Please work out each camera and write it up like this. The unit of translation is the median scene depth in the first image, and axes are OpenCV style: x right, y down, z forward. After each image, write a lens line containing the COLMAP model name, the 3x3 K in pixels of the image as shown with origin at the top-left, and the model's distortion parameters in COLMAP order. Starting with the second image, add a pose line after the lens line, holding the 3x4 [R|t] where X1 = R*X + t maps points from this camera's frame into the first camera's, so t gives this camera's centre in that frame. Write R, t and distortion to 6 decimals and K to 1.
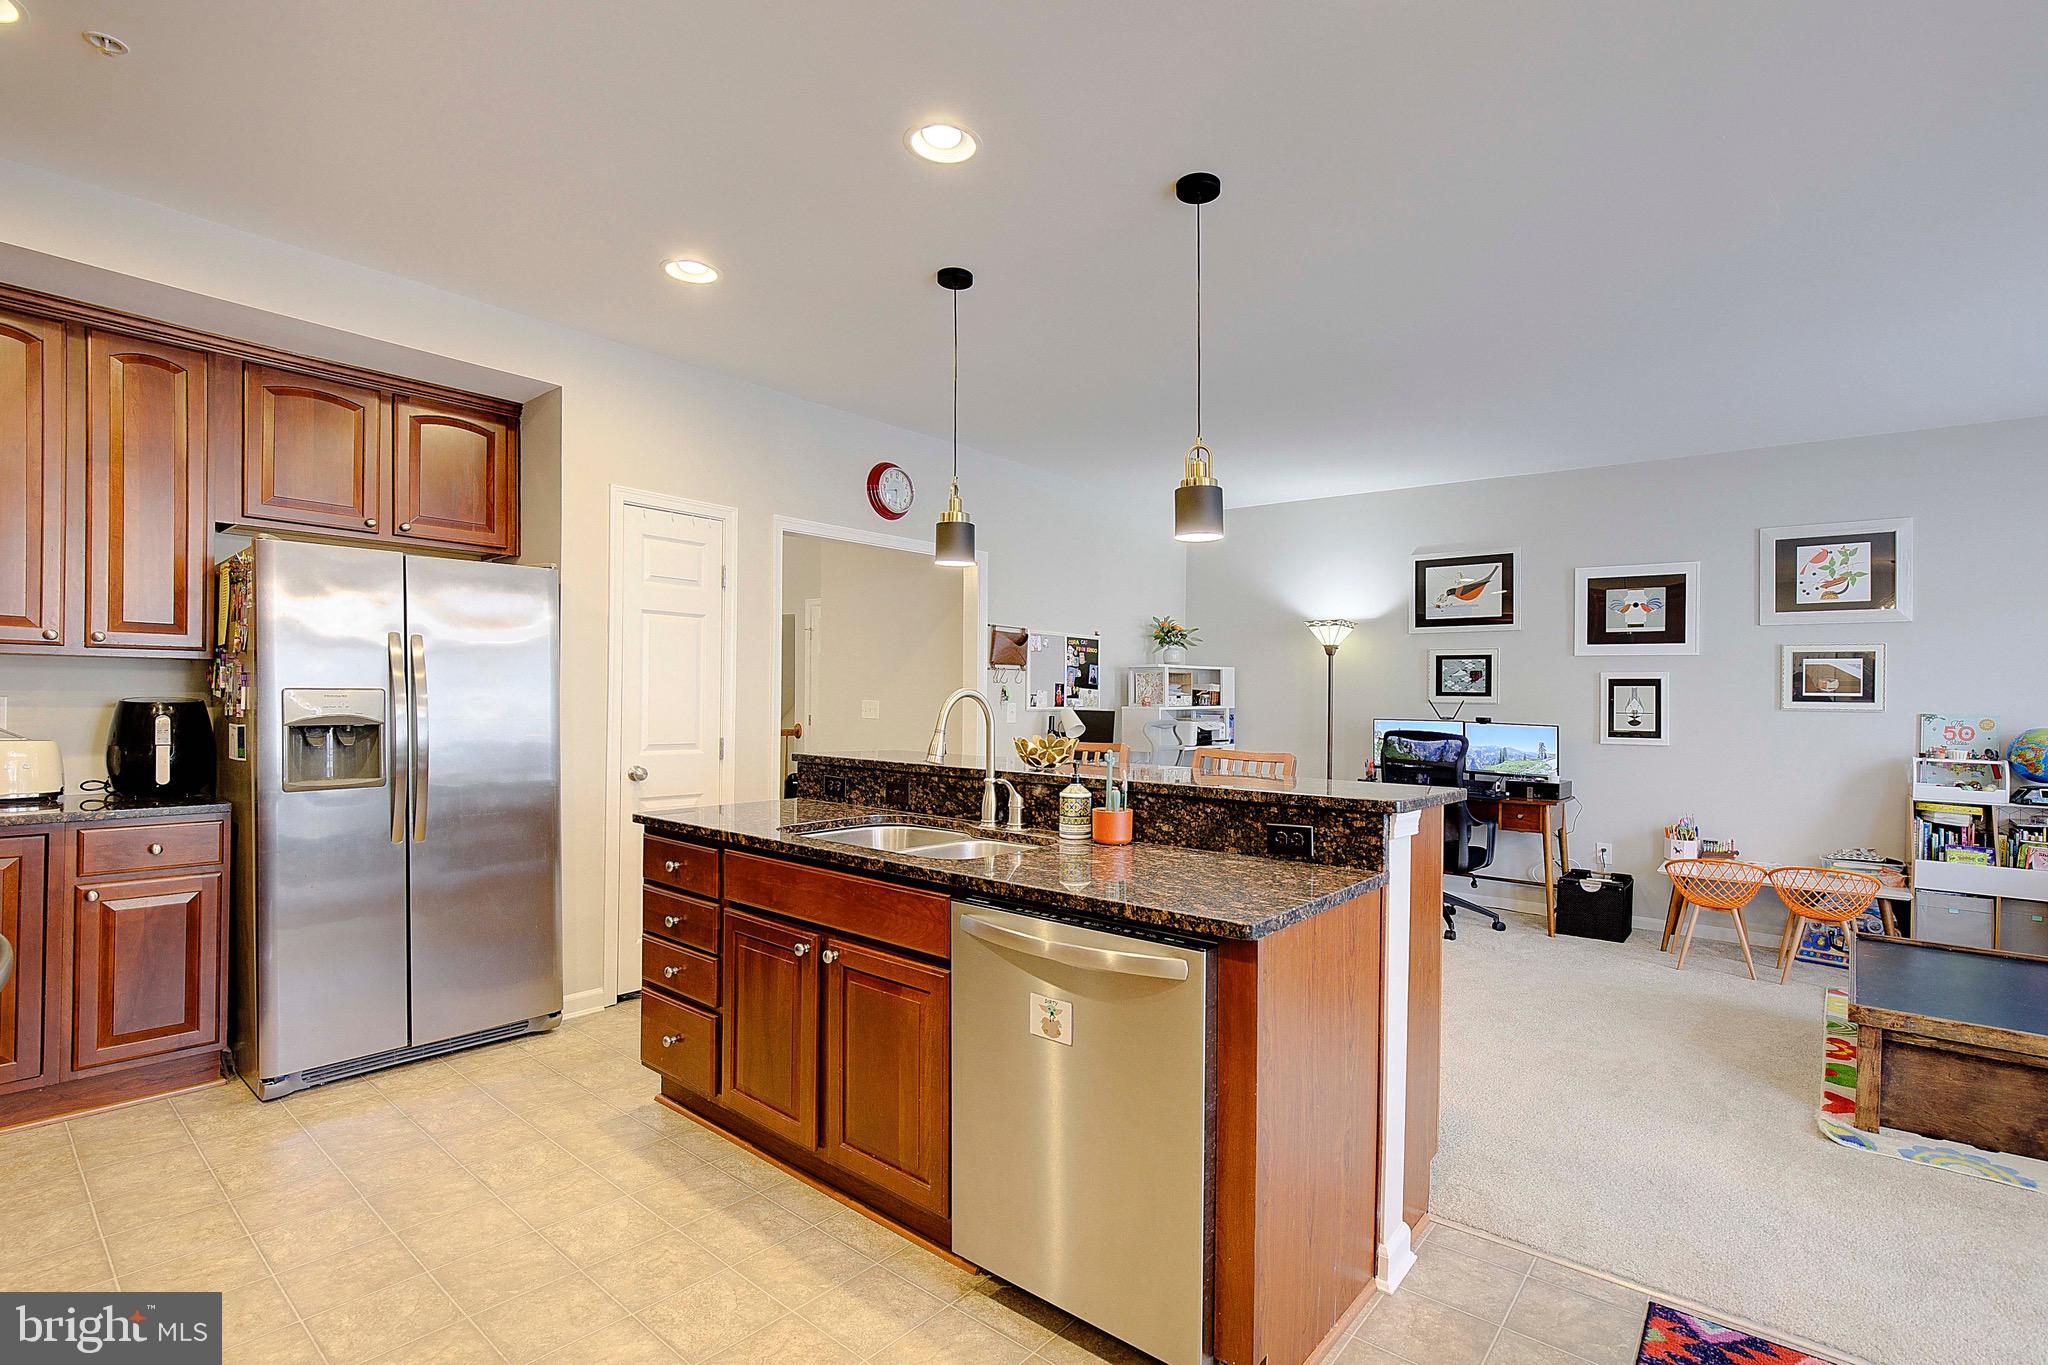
lens RADIAL K [[948.0, 0, 1033.2], [0, 948.0, 716.2], [0, 0, 1]] dist [-0.033085, 0.007647]
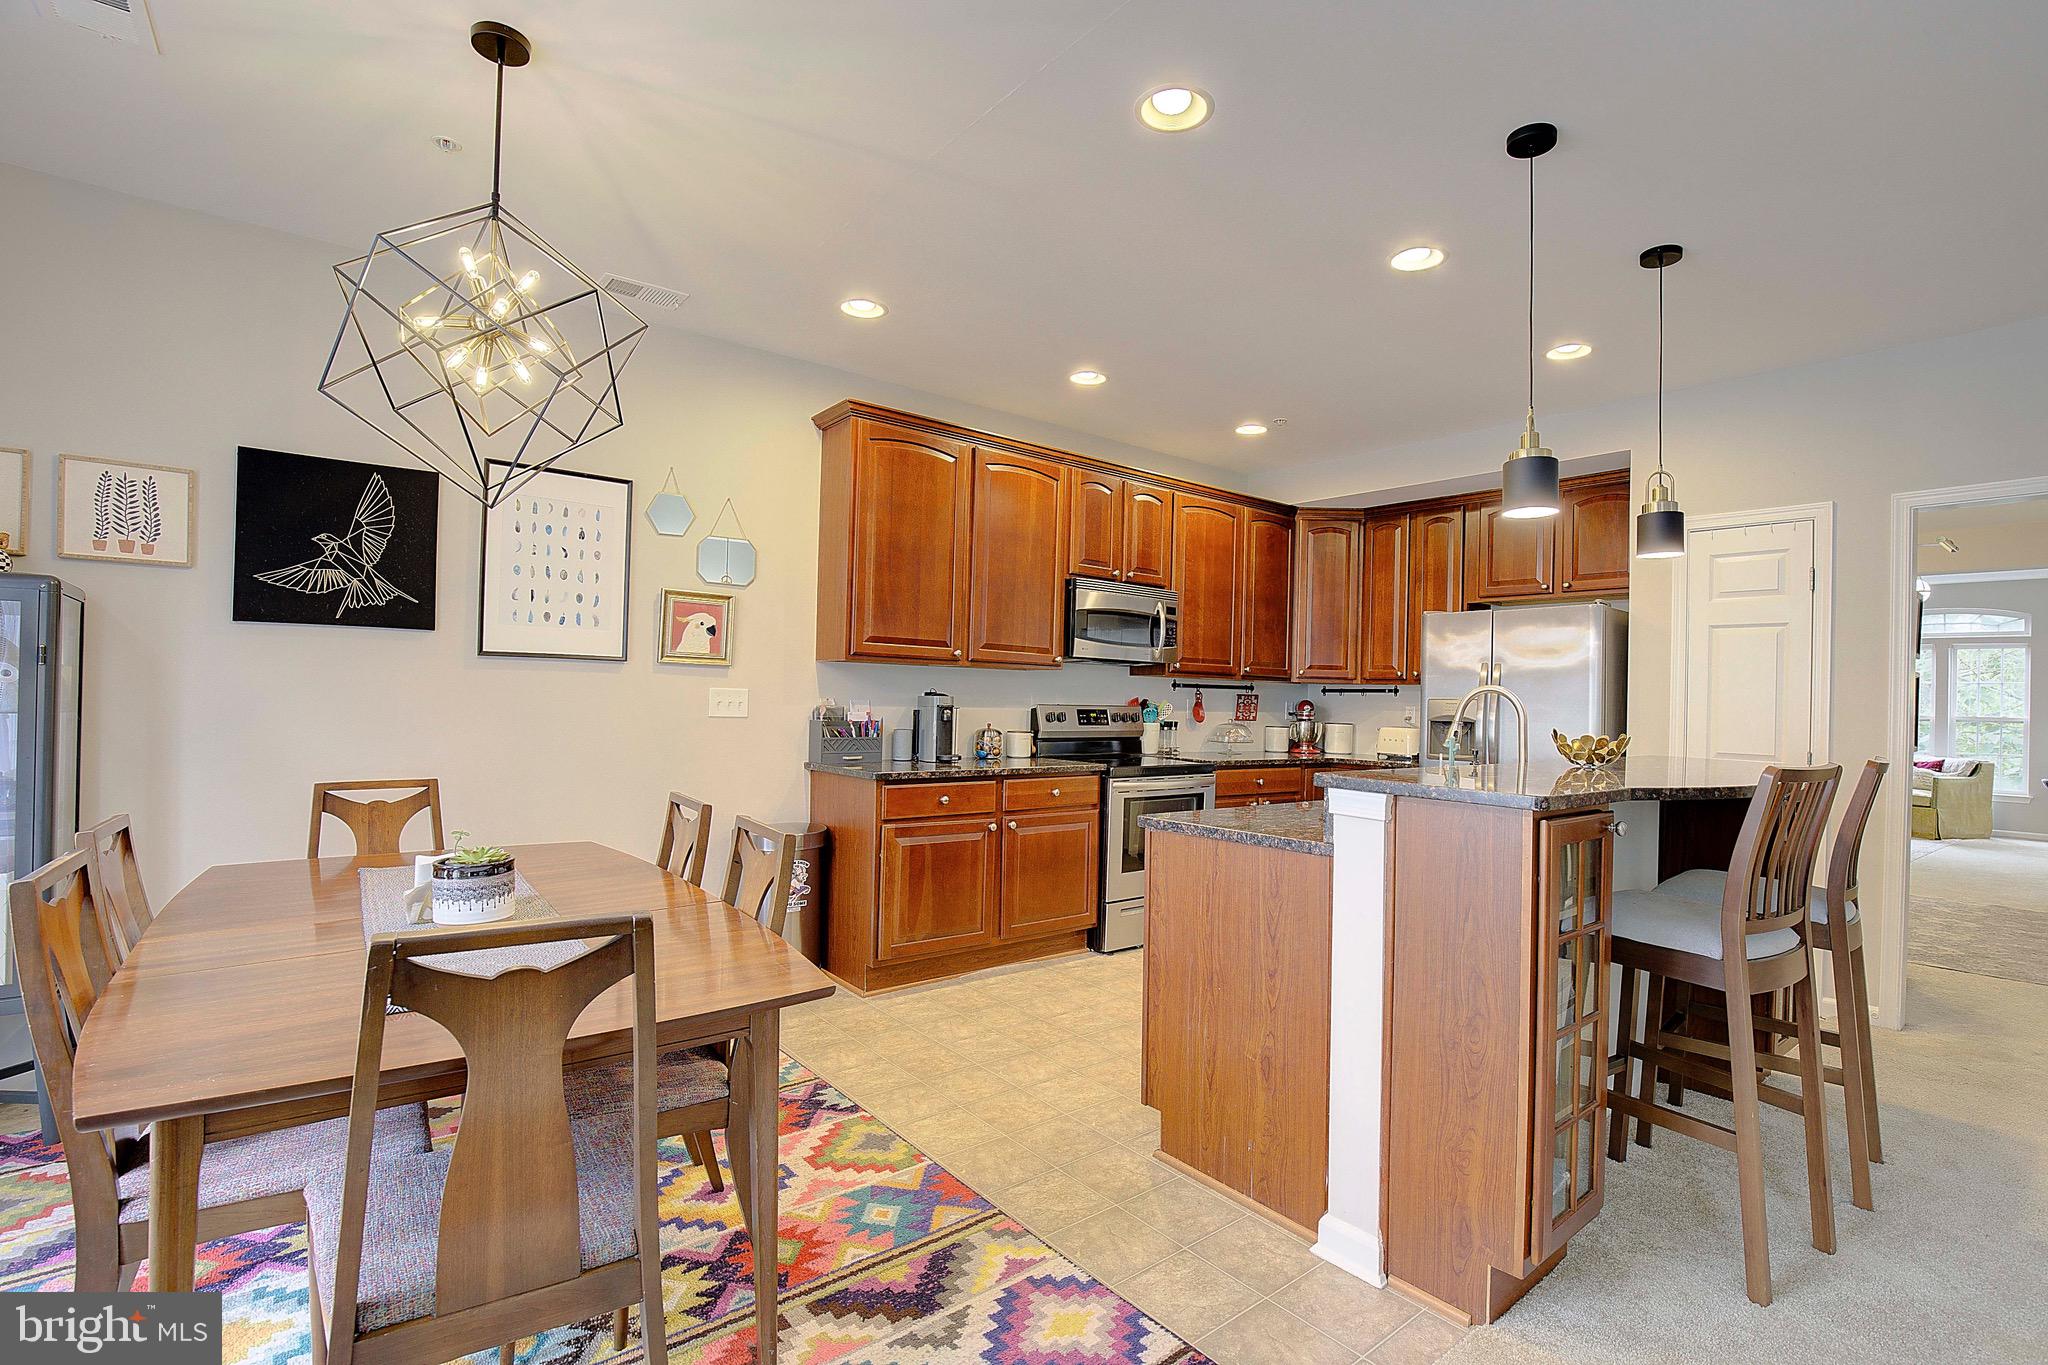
lens RADIAL K [[948.0, 0, 1016.9], [0, 948.0, 693.6], [0, 0, 1]] dist [-0.033085, 0.007647]
pose [[-0.222667, -0.022309, -0.974639, 0.577290], [-0.044480, 0.998930, -0.012703, 0.009546], [0.973879, 0.040523, -0.223421, 0.338320]]
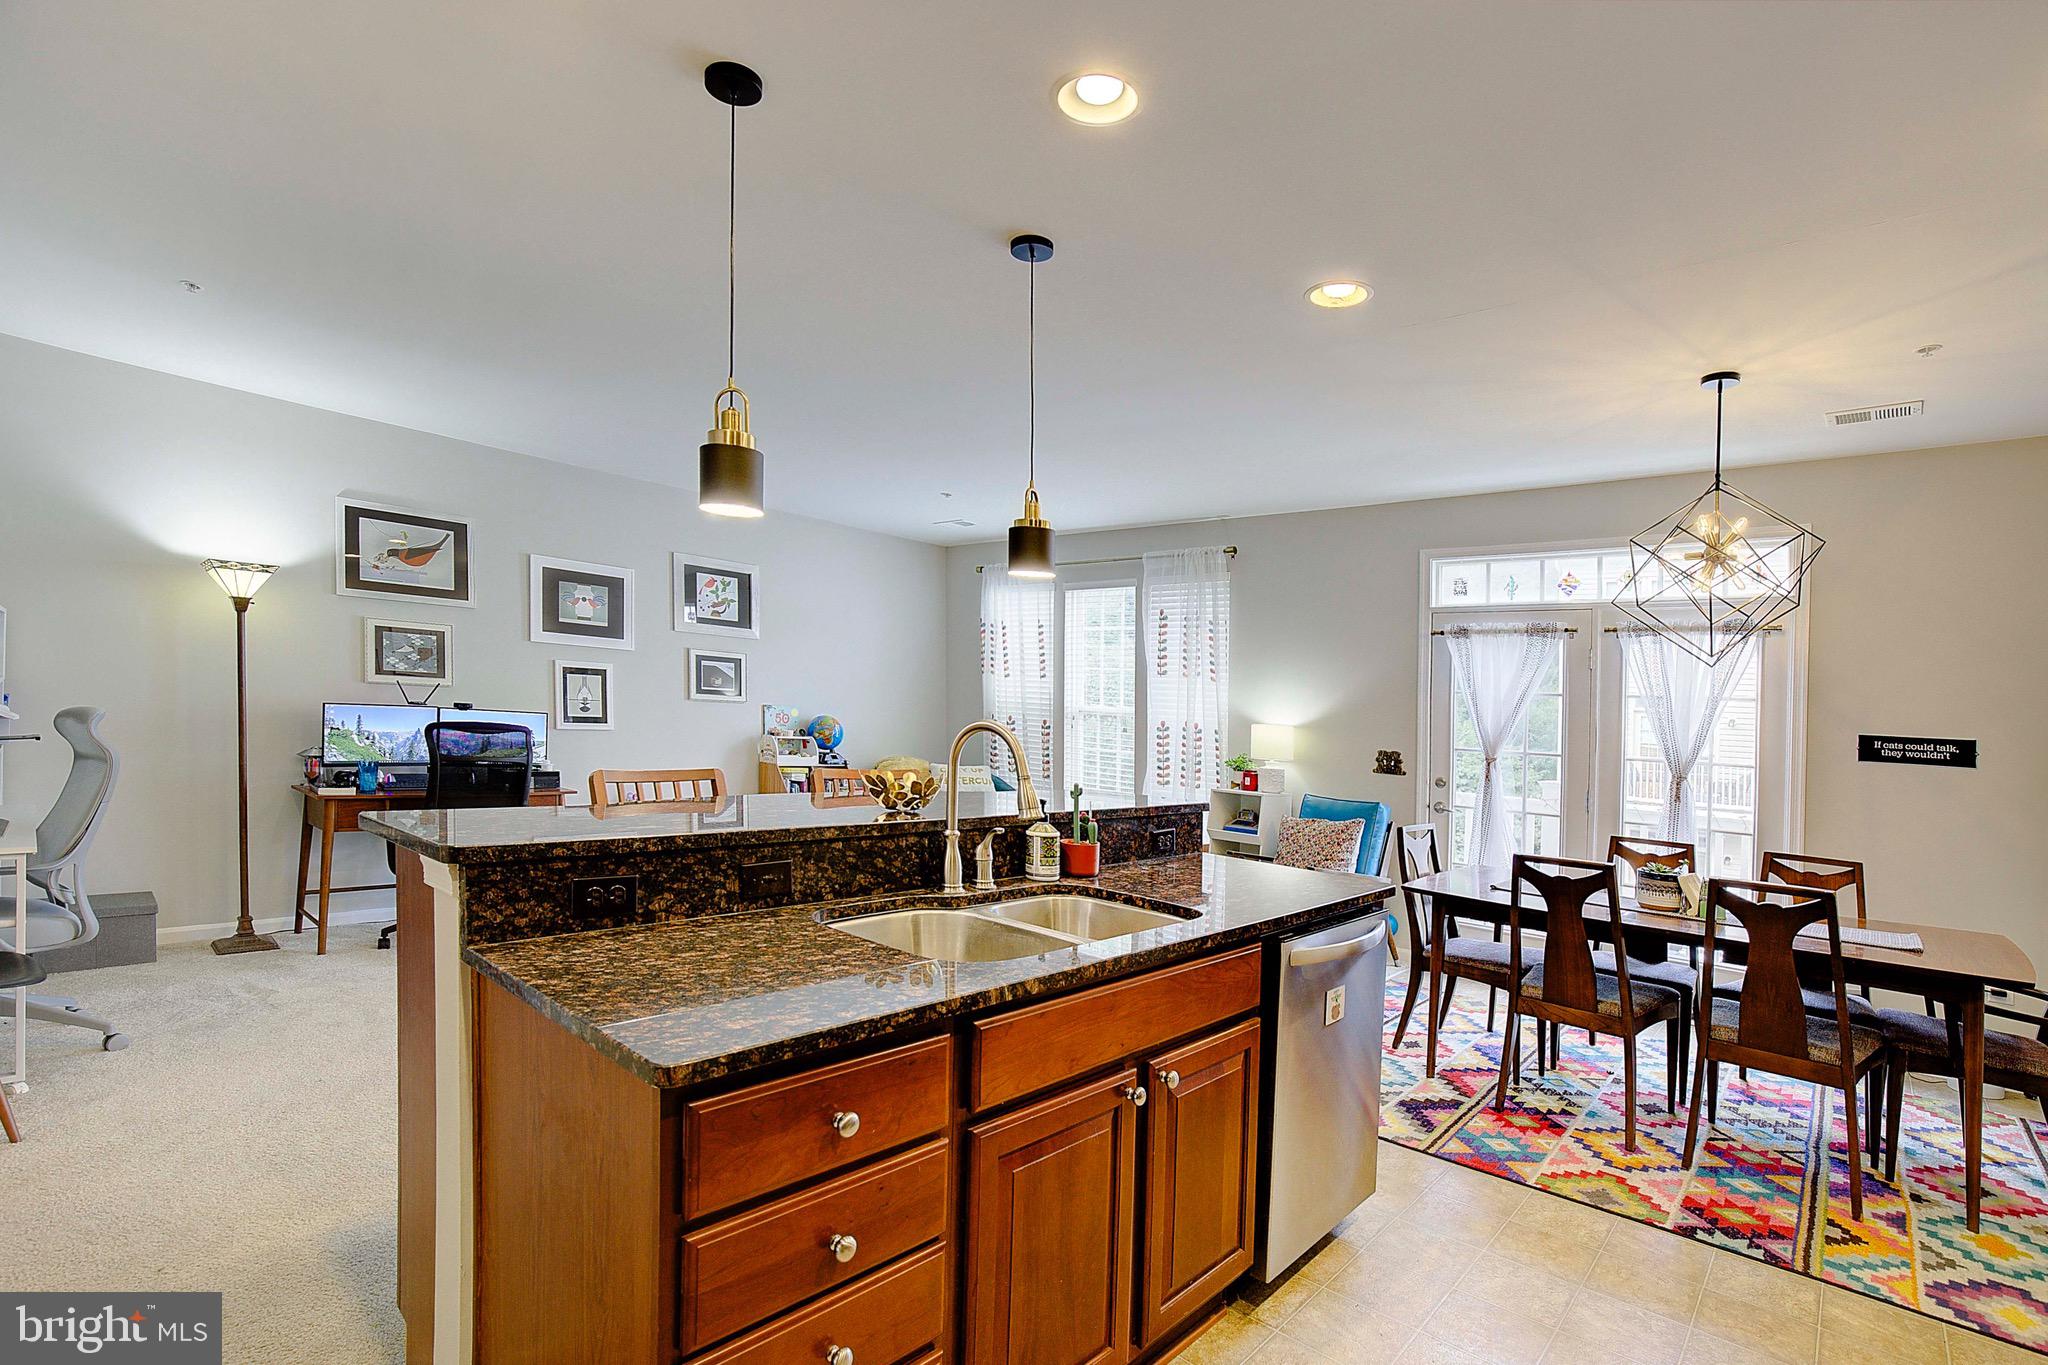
lens RADIAL K [[948.0, 0, 1027.0], [0, 948.0, 709.1], [0, 0, 1]] dist [-0.033085, 0.007647]
pose [[0.053586, -0.011792, 0.998494, -0.454413], [-0.036710, 0.999231, 0.013771, -0.028854], [-0.997888, -0.037393, 0.053112, 0.472034]]
